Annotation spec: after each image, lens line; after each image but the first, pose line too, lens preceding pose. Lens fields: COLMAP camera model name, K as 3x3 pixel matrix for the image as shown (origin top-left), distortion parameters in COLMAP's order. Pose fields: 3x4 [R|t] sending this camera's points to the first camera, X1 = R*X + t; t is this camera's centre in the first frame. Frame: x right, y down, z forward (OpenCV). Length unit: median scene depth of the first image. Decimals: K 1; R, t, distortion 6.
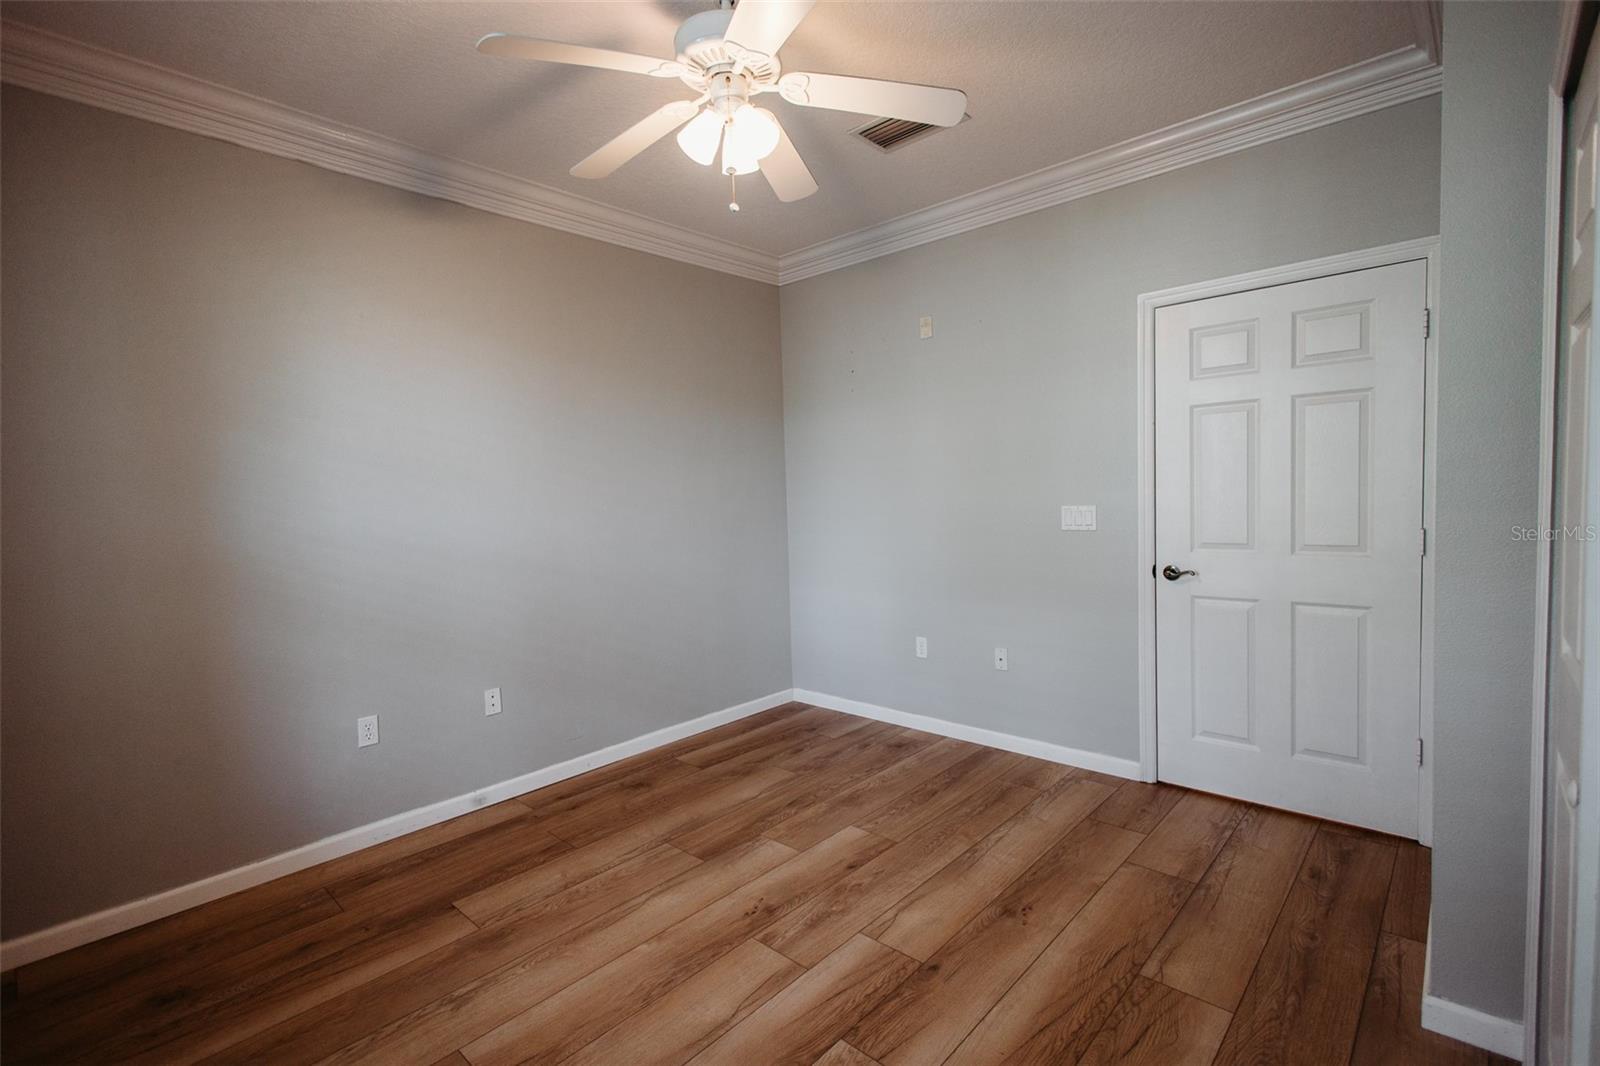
lens RADIAL K [[730.4, 0, 801.1], [0, 730.4, 533.0], [0, 0, 1]] dist [0.007431, -0.001001]
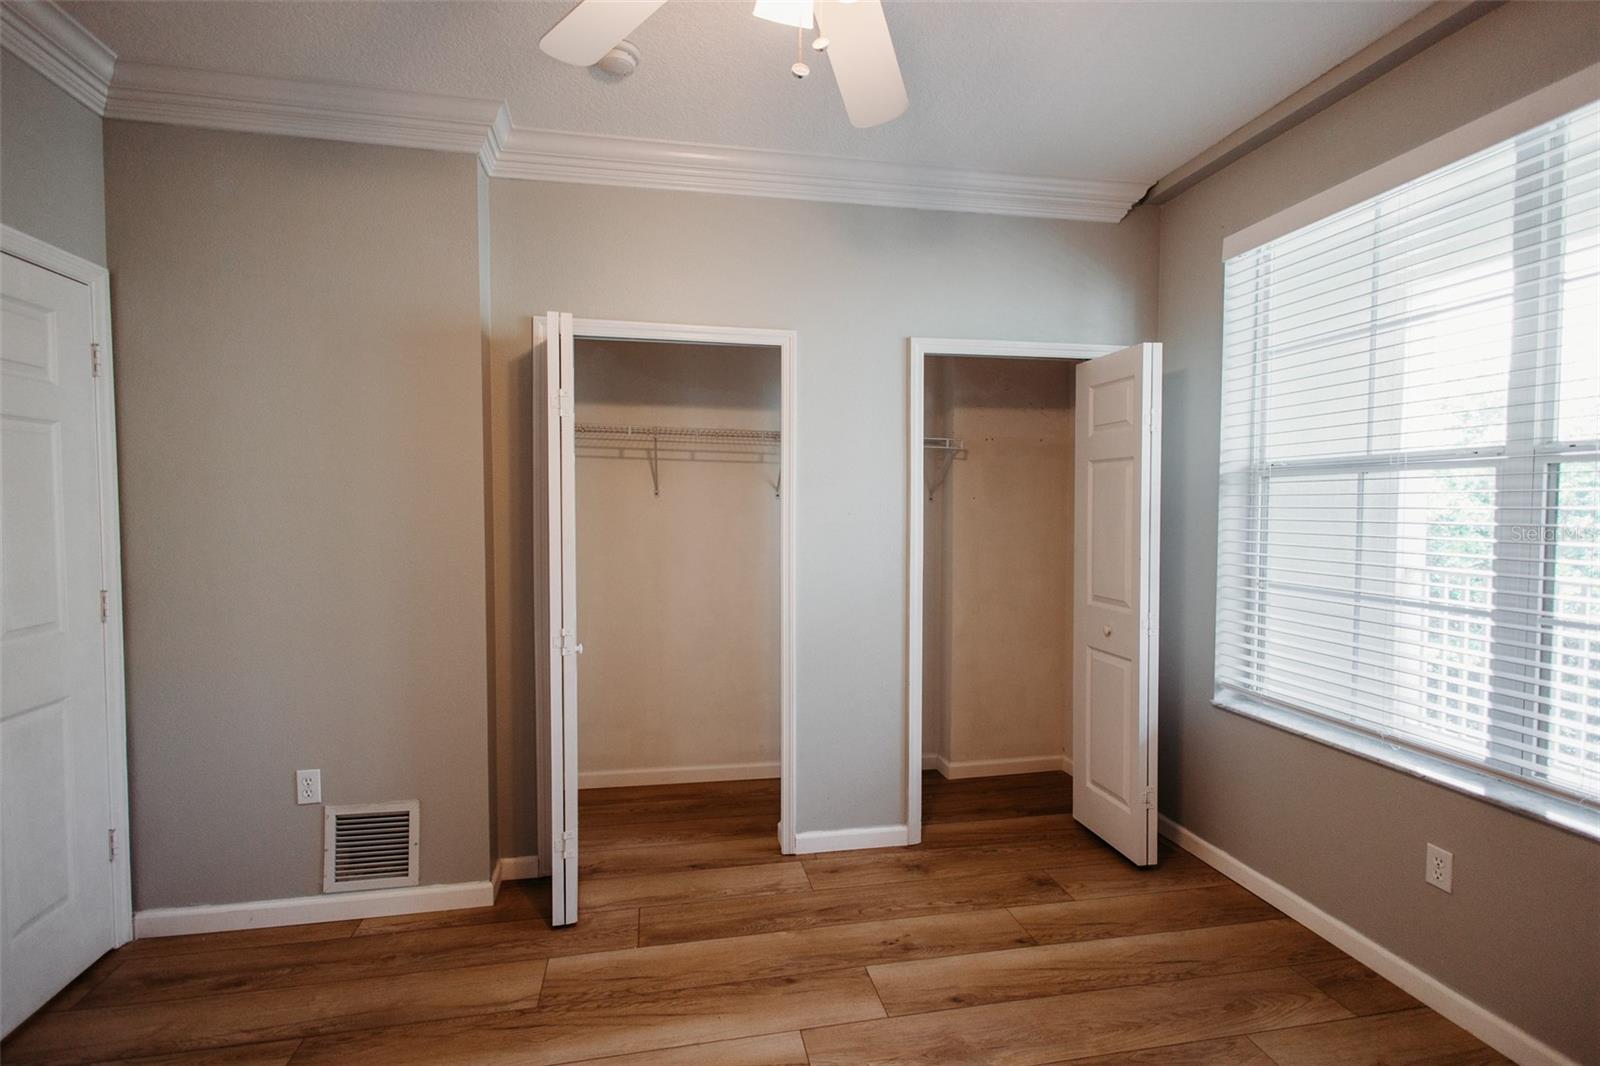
lens RADIAL K [[730.4, 0, 801.1], [0, 730.4, 533.0], [0, 0, 1]] dist [0.007431, -0.001001]
pose [[-0.811278, 0.009977, 0.584575, -0.335108], [0.060287, 0.995952, 0.066669, -0.081063], [-0.581544, 0.089329, -0.808596, 1.159939]]
